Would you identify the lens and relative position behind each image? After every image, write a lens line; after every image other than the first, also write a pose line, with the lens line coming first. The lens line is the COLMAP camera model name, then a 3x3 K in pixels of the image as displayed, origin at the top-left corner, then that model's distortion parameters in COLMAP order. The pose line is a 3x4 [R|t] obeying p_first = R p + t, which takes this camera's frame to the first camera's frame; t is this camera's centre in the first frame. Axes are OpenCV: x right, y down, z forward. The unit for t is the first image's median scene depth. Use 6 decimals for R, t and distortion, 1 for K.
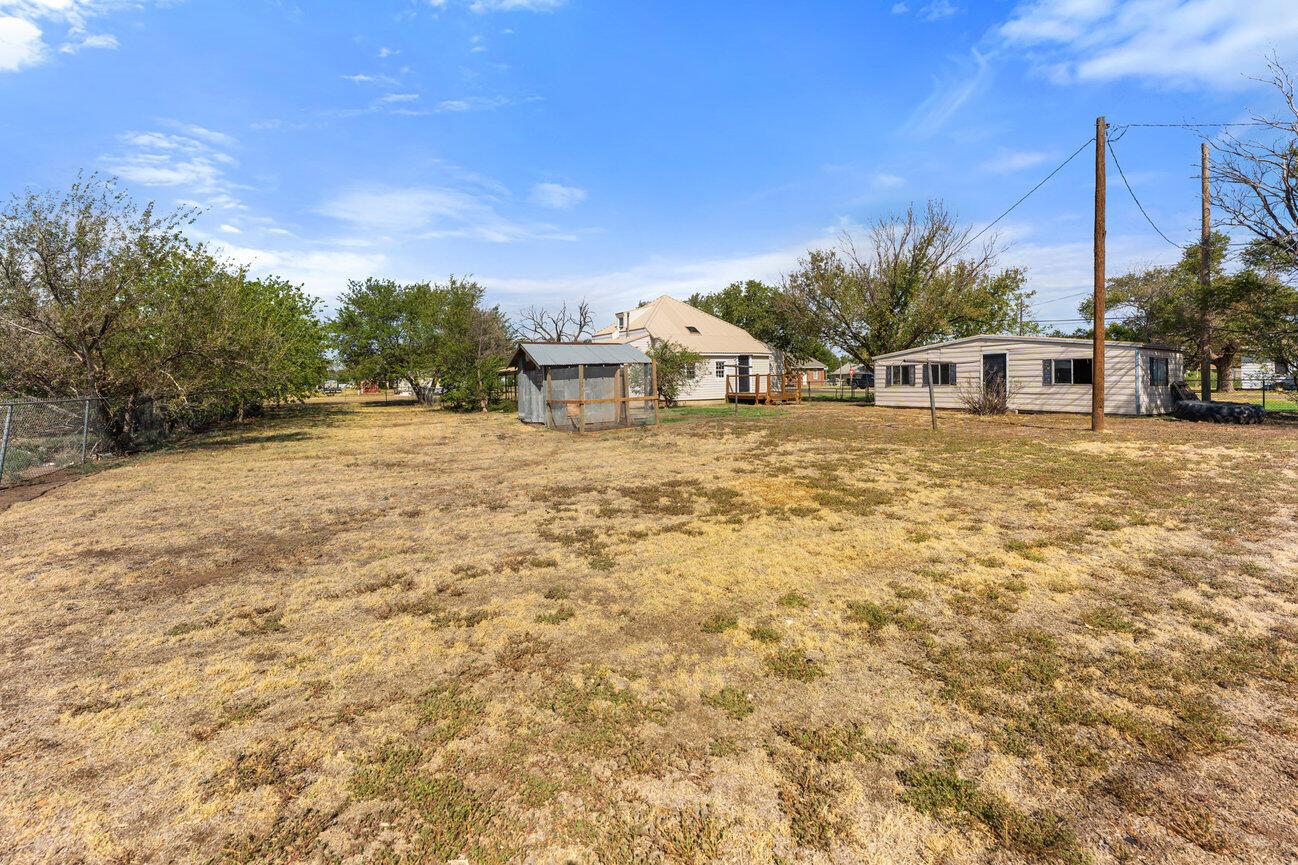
lens RADIAL K [[553.1, 0, 654.4], [0, 553.1, 385.4], [0, 0, 1]] dist [0.000723, 0.000066]
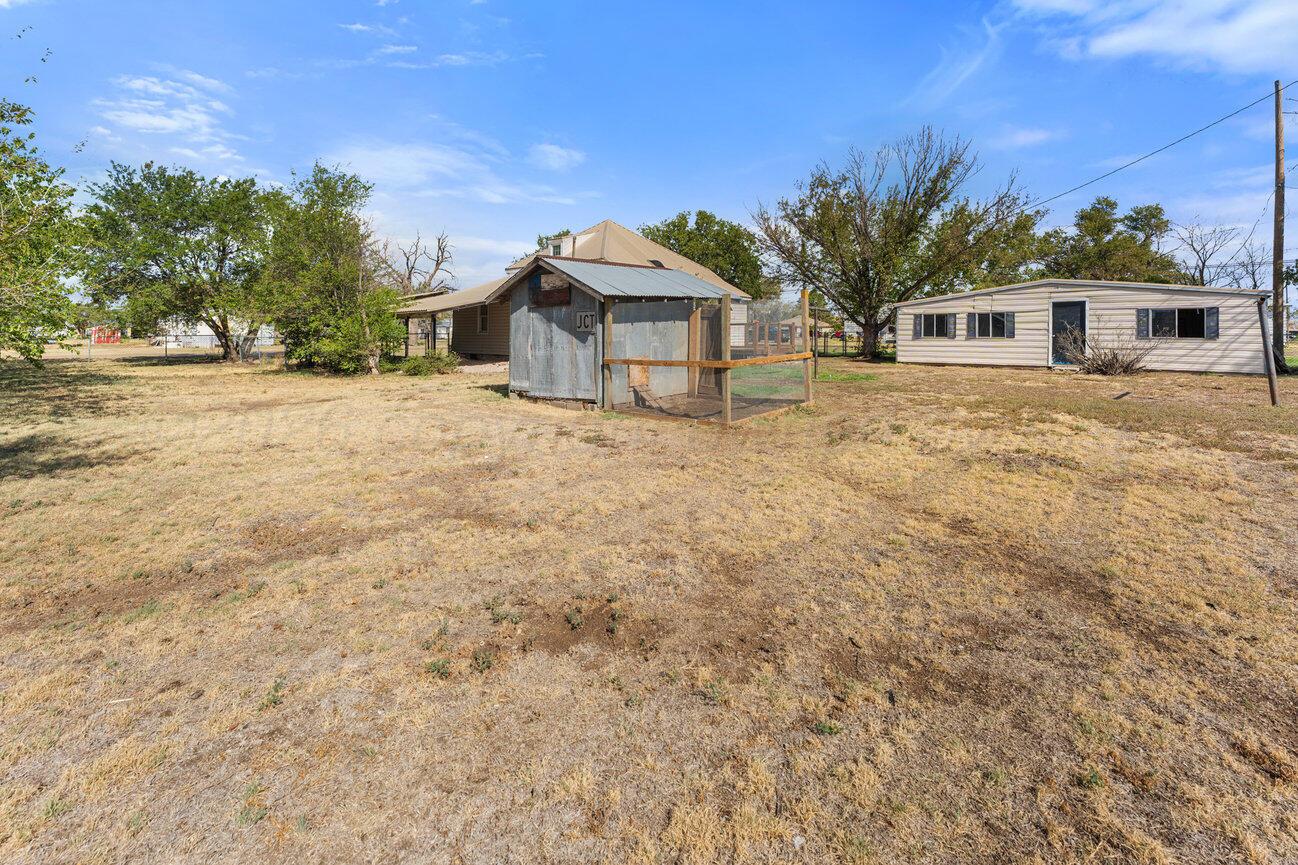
lens RADIAL K [[567.2, 0, 650.0], [0, 567.2, 330.3], [0, 0, 1]] dist [0.000210, -0.000089]
pose [[0.956717, 0.011790, 0.290782, -0.210386], [-0.008237, 0.999876, -0.013442, 0.003440], [-0.290904, 0.010465, 0.956695, 0.295887]]
